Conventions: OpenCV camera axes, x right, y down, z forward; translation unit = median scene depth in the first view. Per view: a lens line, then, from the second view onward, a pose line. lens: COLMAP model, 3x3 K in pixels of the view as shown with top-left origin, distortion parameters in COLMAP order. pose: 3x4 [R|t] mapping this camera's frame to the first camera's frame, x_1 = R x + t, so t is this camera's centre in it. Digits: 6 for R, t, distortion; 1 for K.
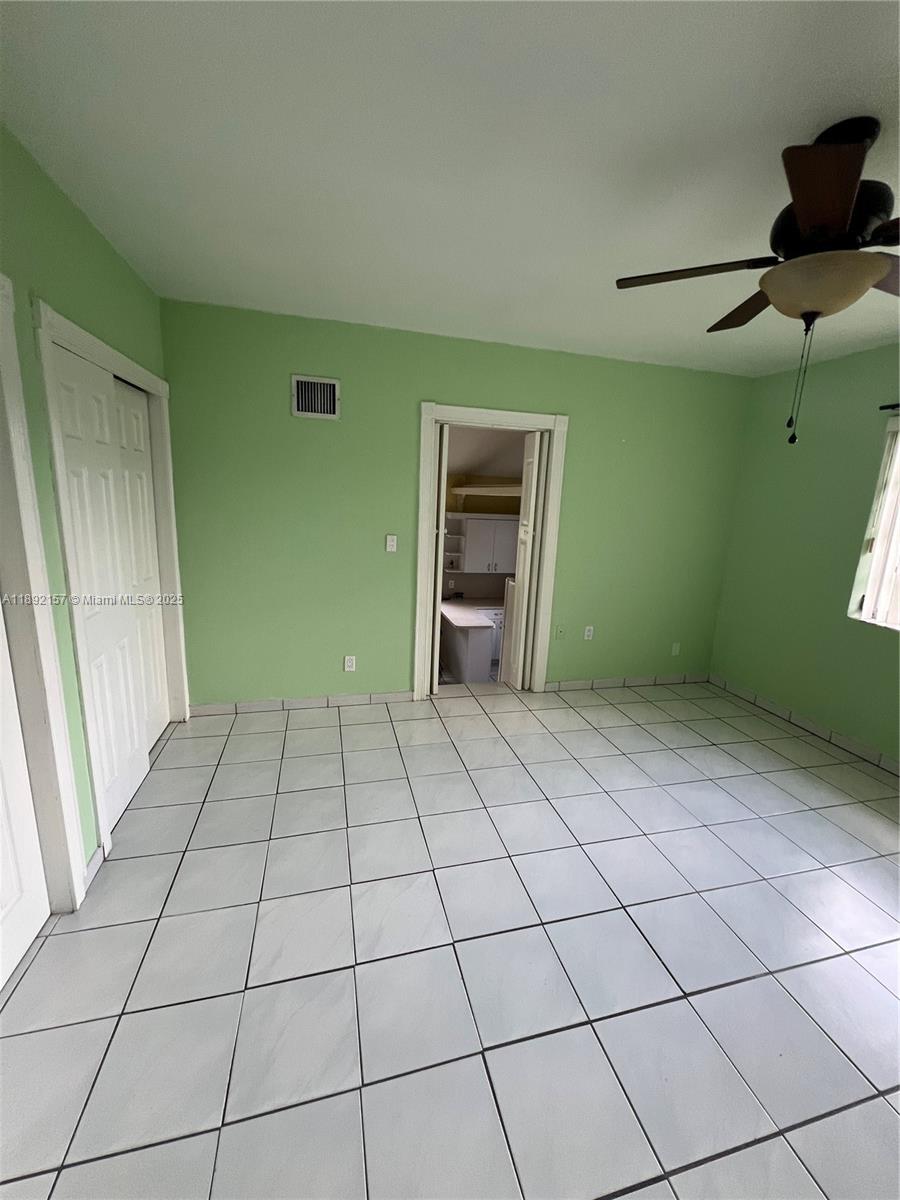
lens RADIAL K [[482.3, 0, 452.5], [0, 482.3, 598.3], [0, 0, 1]] dist [-0.004206, 0.001610]
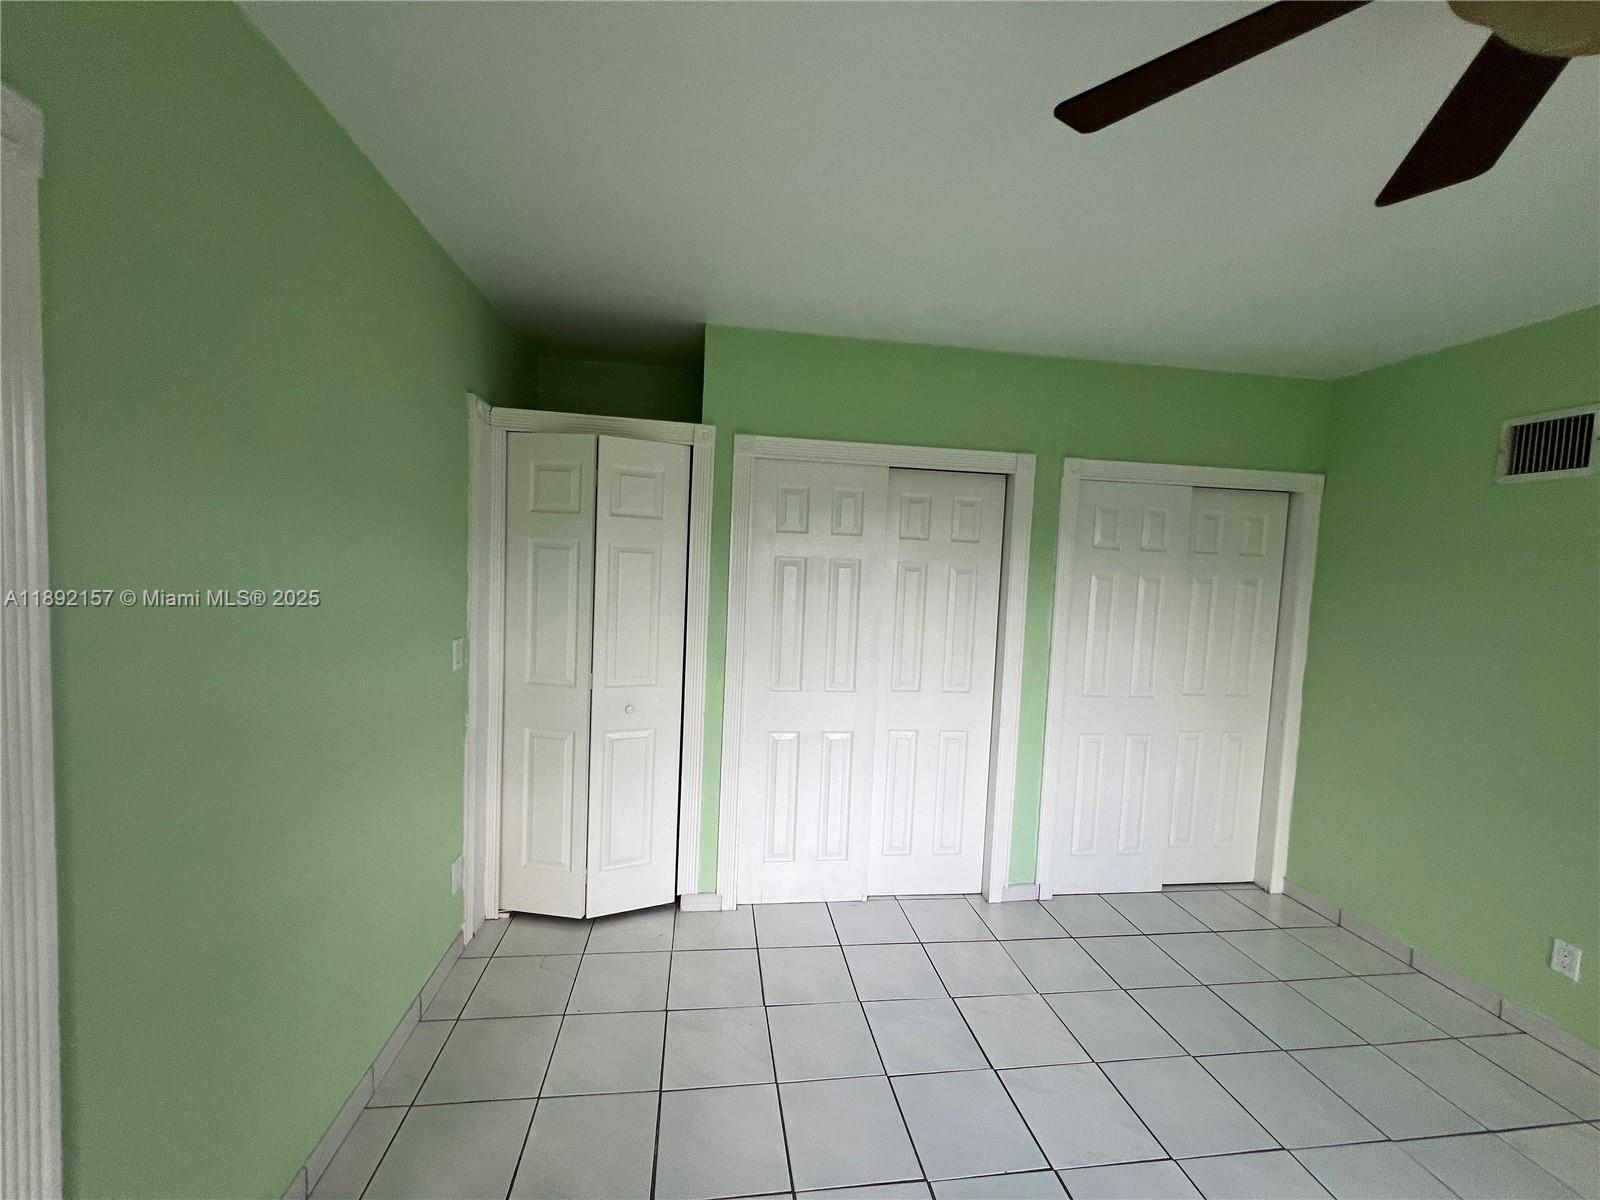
lens RADIAL K [[643.1, 0, 791.3], [0, 643.1, 603.8], [0, 0, 1]] dist [-0.004206, 0.001610]
pose [[-0.116253, 0.010799, -0.993161, 0.597430], [-0.256236, 0.965766, 0.040494, -0.039243], [0.959598, 0.259191, -0.109506, 0.282096]]
